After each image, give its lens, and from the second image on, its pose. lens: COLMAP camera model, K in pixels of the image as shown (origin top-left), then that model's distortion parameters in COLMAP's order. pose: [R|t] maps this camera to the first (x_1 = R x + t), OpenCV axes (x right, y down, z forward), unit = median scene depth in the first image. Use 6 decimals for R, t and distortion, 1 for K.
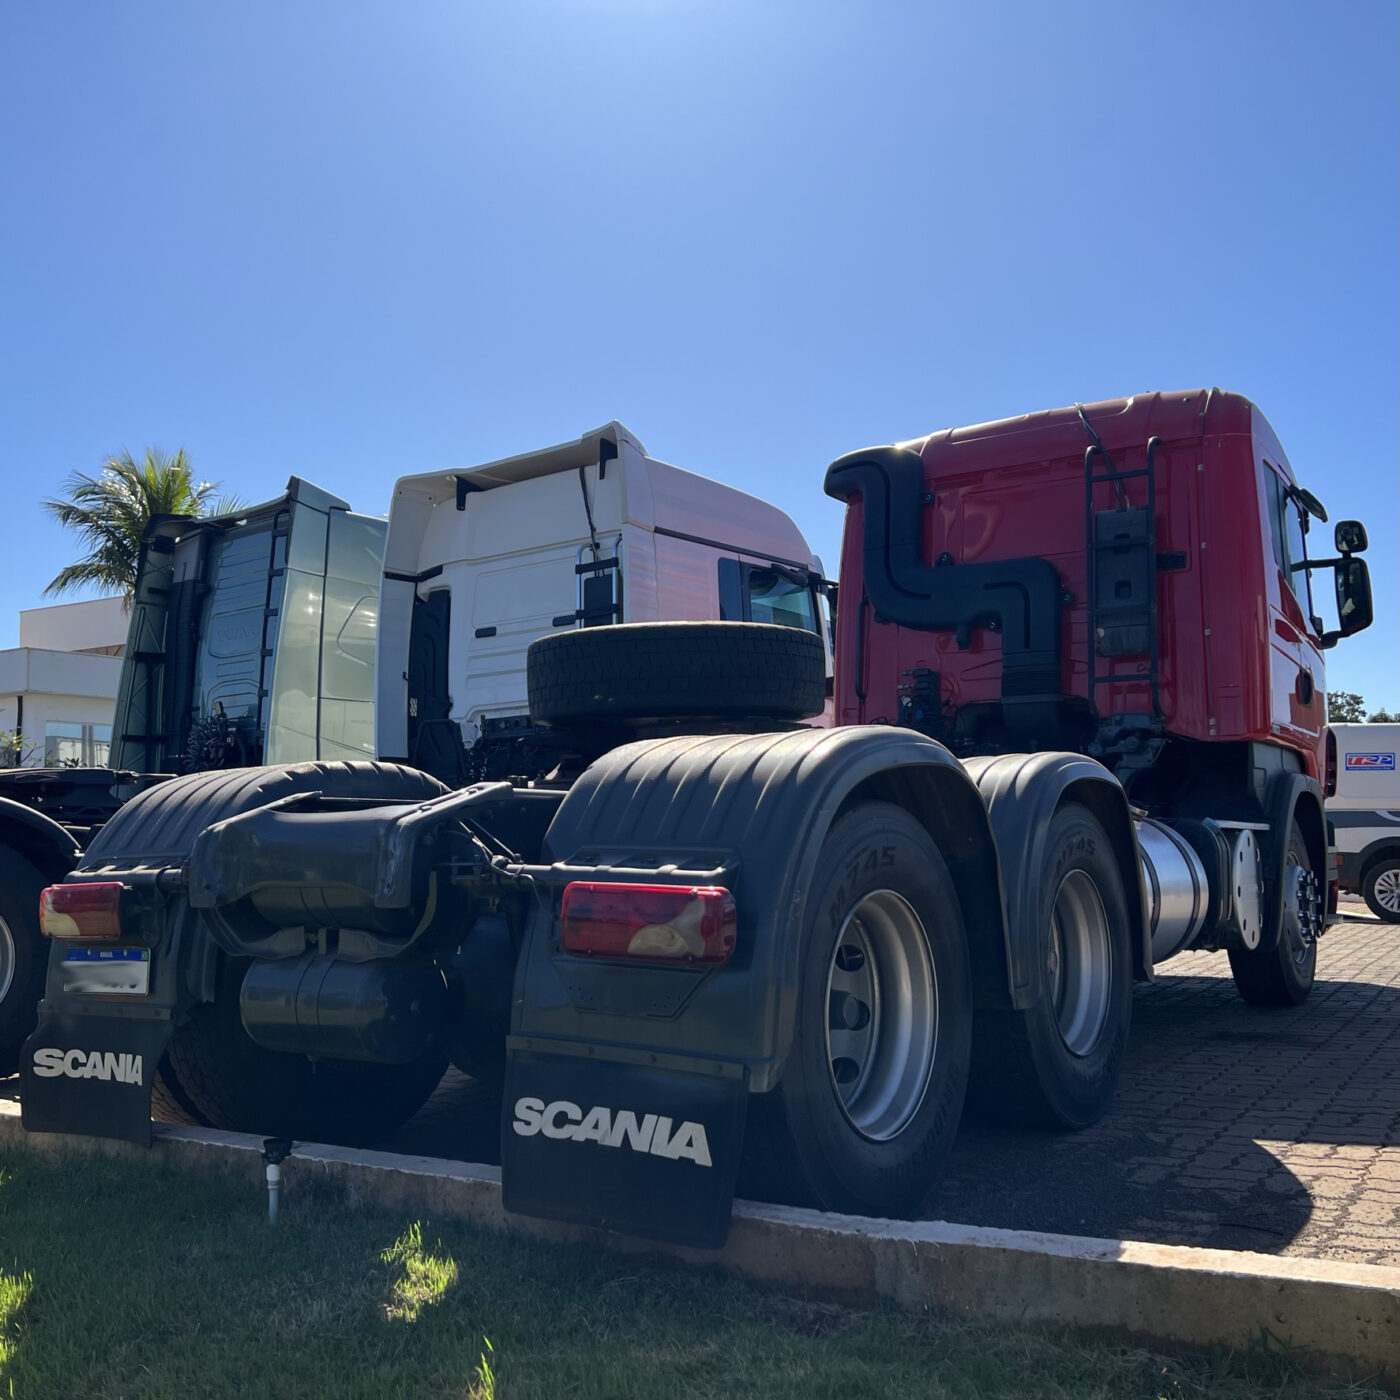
lens RADIAL K [[1371.3, 0, 700.0], [0, 1371.3, 700.0], [0, 0, 1]] dist [0.109674, -0.287241]
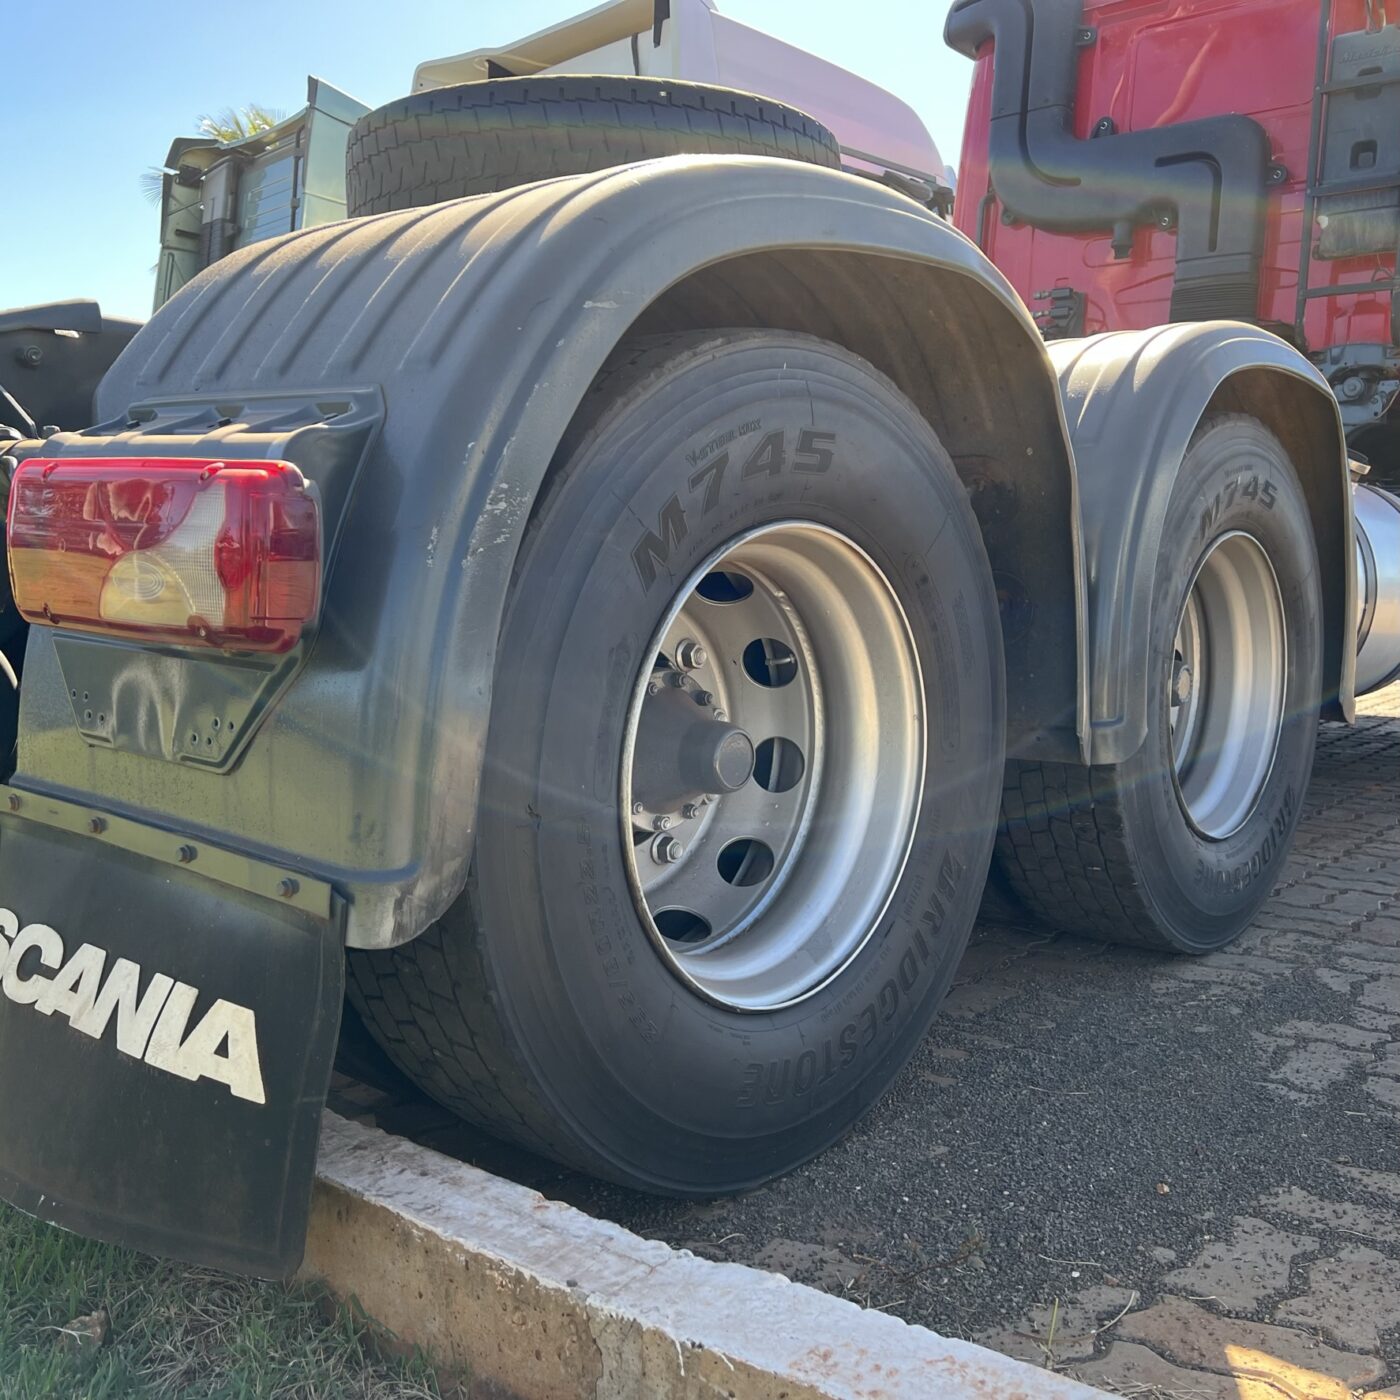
lens RADIAL K [[1389.4, 0, 700.0], [0, 1389.4, 700.0], [0, 0, 1]] dist [0.062075, -0.113125]
pose [[0.992285, 0.038168, -0.117955, 0.123184], [-0.013801, 0.979524, 0.200854, 0.079251], [0.123206, -0.197676, 0.972494, 0.396459]]
